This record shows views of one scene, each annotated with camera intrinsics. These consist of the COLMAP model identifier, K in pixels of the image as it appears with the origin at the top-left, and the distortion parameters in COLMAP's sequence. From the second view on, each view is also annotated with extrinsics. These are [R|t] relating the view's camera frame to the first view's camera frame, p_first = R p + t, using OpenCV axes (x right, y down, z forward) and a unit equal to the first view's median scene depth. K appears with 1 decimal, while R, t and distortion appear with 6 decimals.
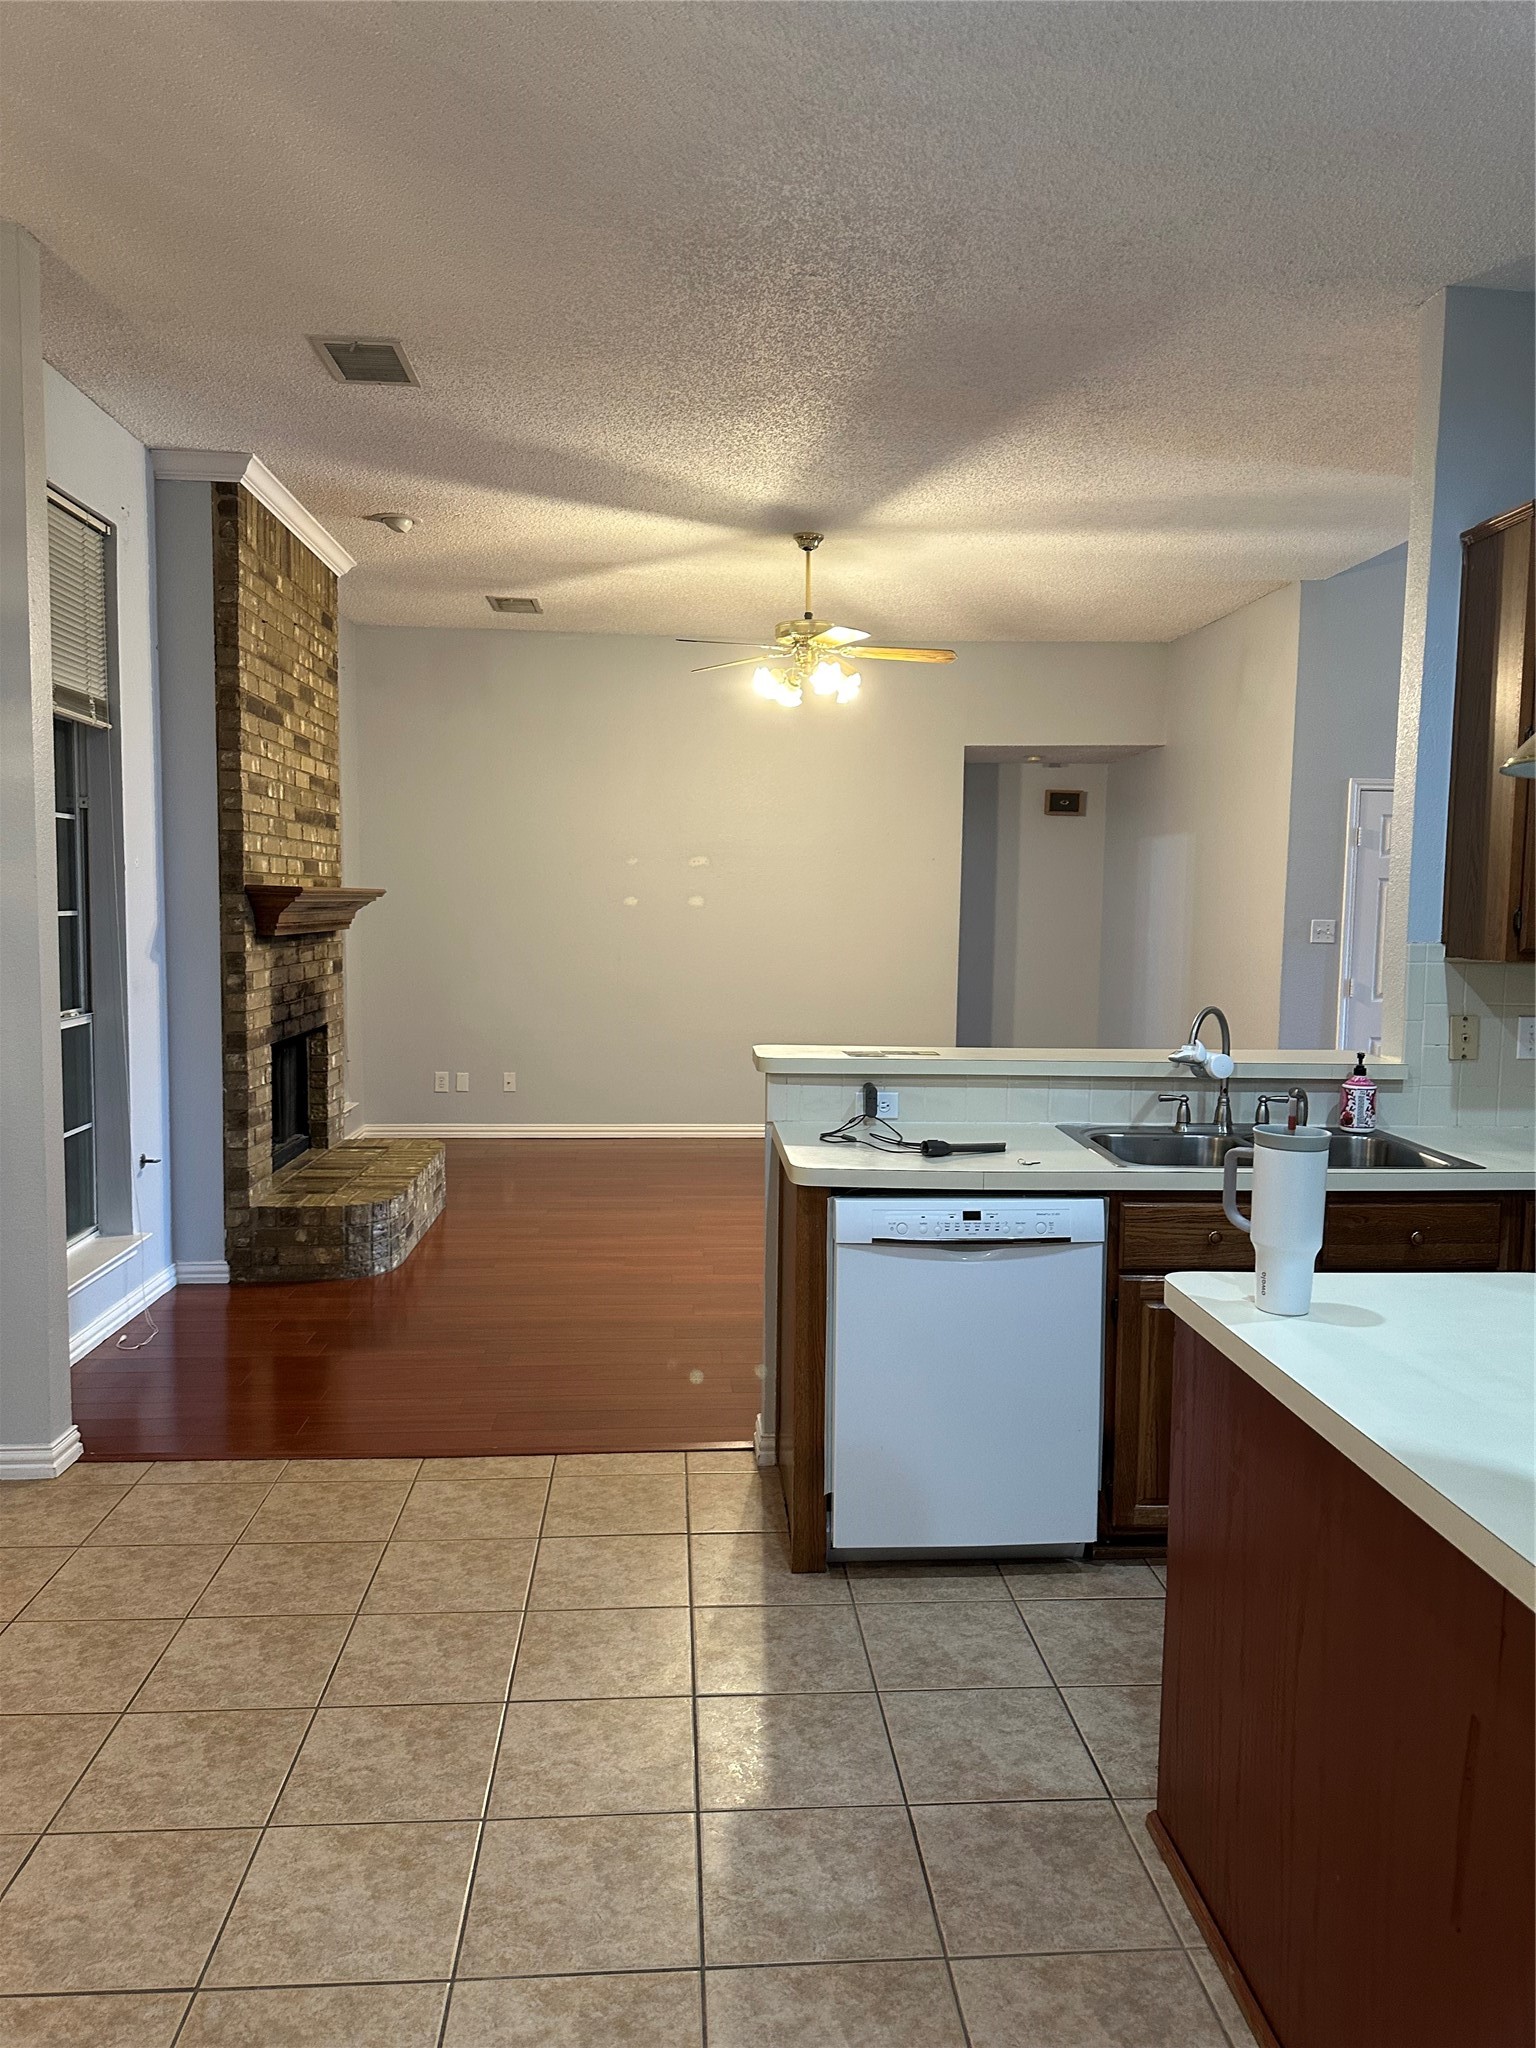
lens RADIAL K [[1437.6, 0, 768.0], [0, 1437.6, 1024.0], [0, 0, 1]] dist [0.041716, -0.047488]
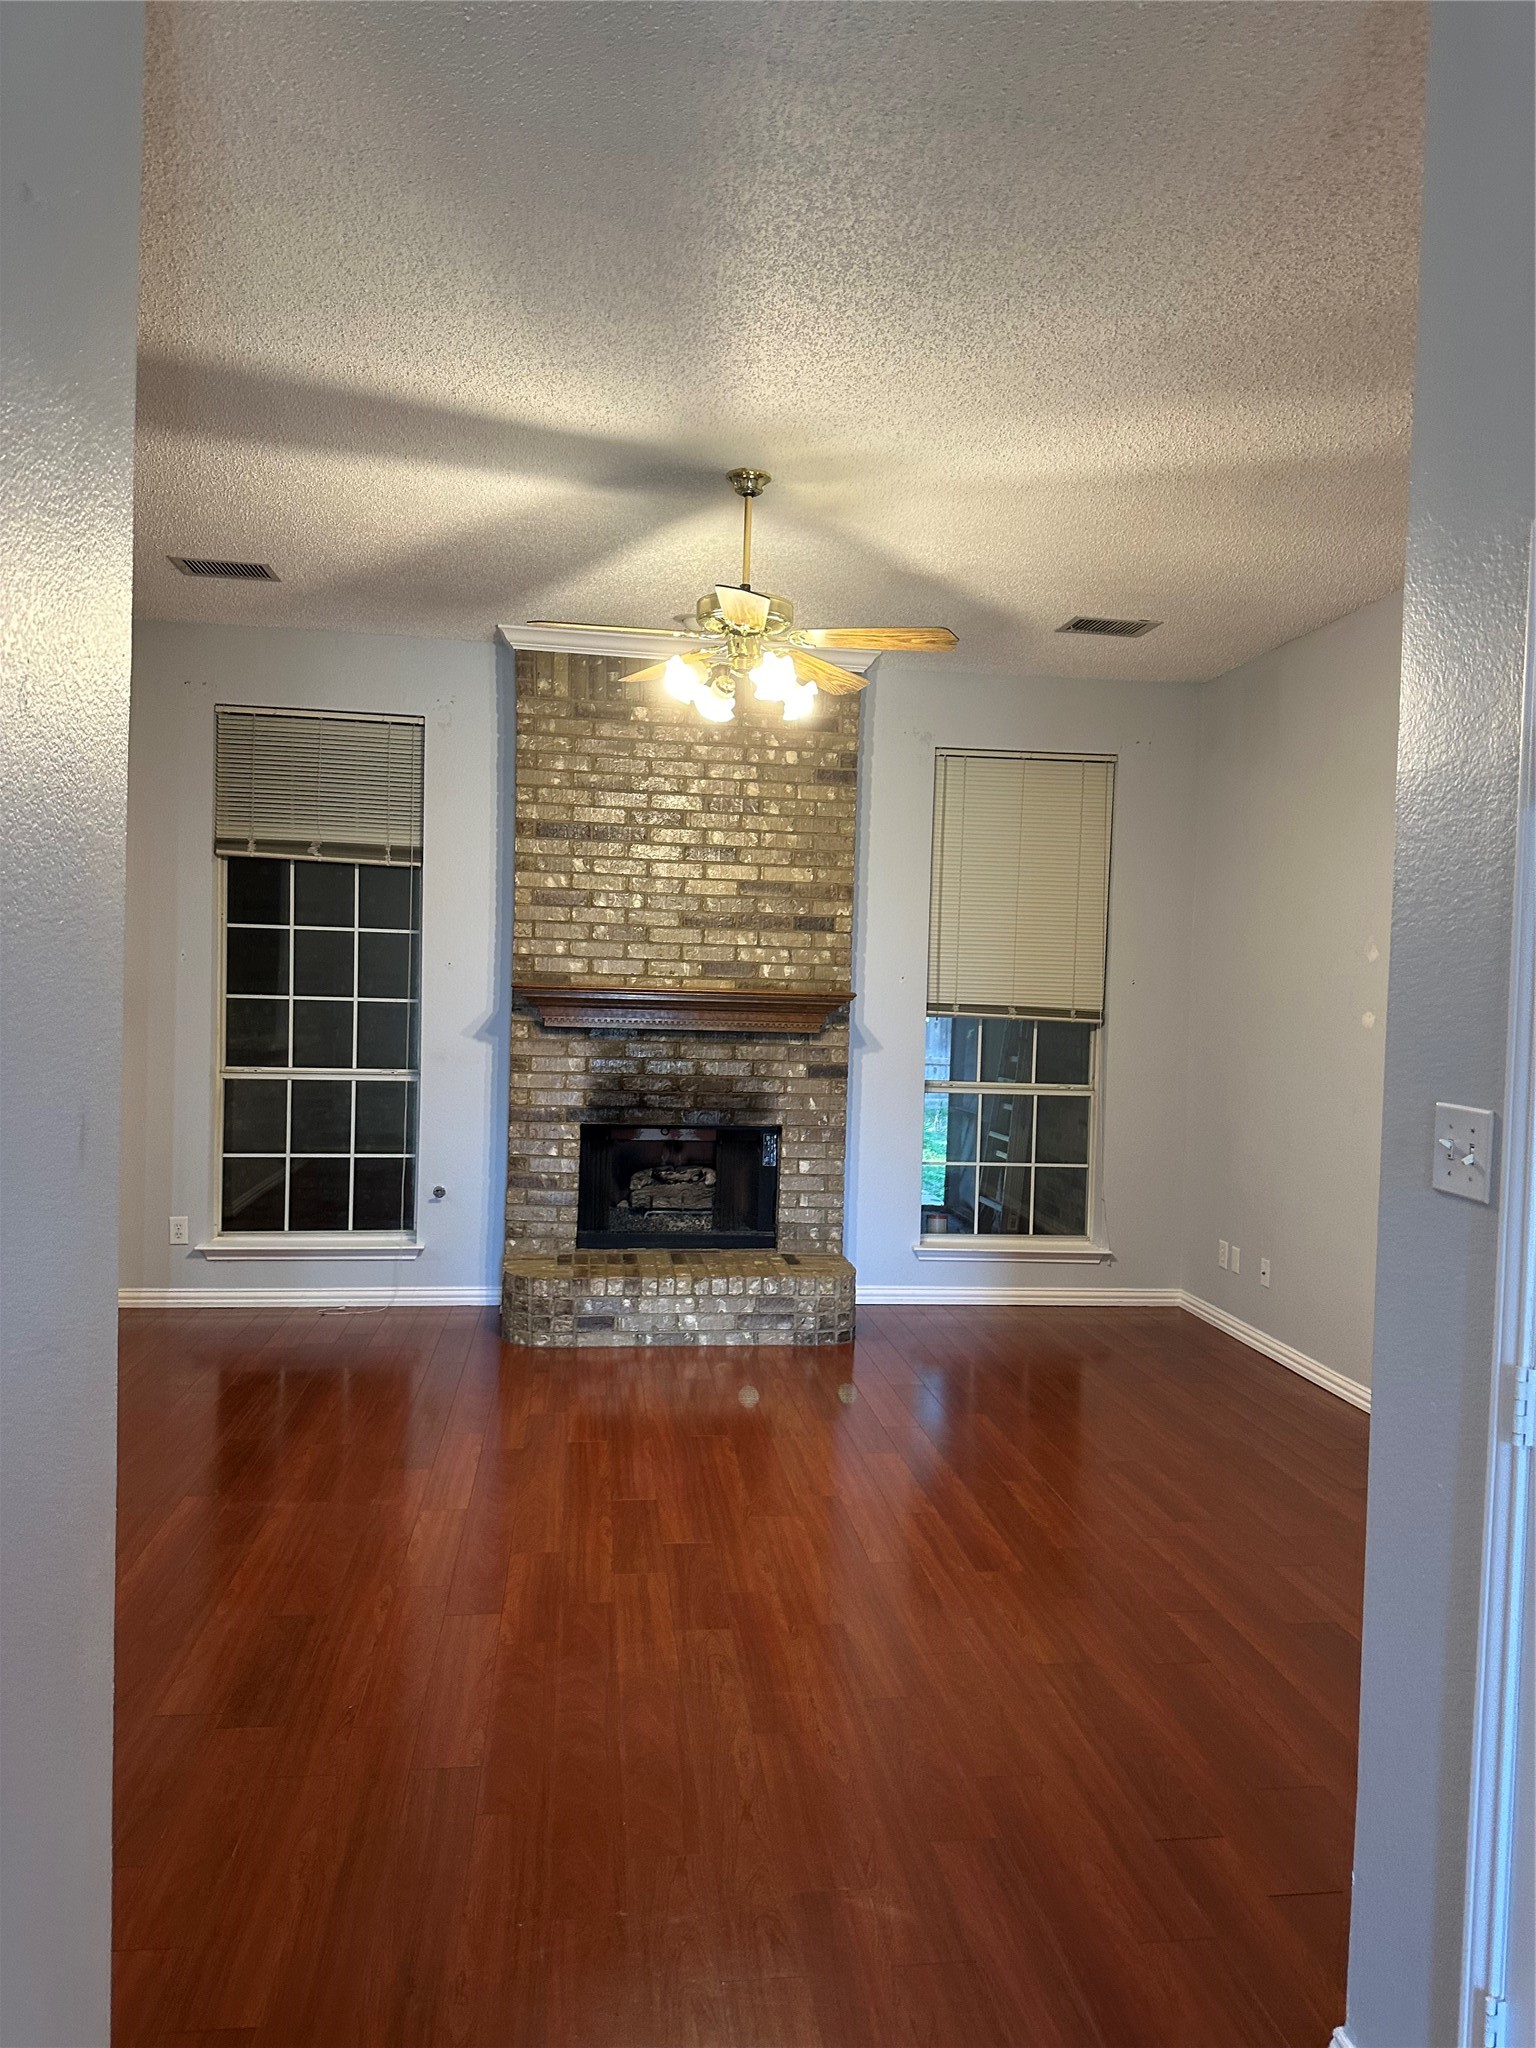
lens RADIAL K [[1437.6, 0, 768.0], [0, 1437.6, 1024.0], [0, 0, 1]] dist [0.041716, -0.047488]
pose [[0.077734, 0.014874, -0.996863, 0.861181], [-0.107386, 0.994196, 0.006461, -0.100724], [0.991174, 0.106546, 0.078880, 1.185294]]
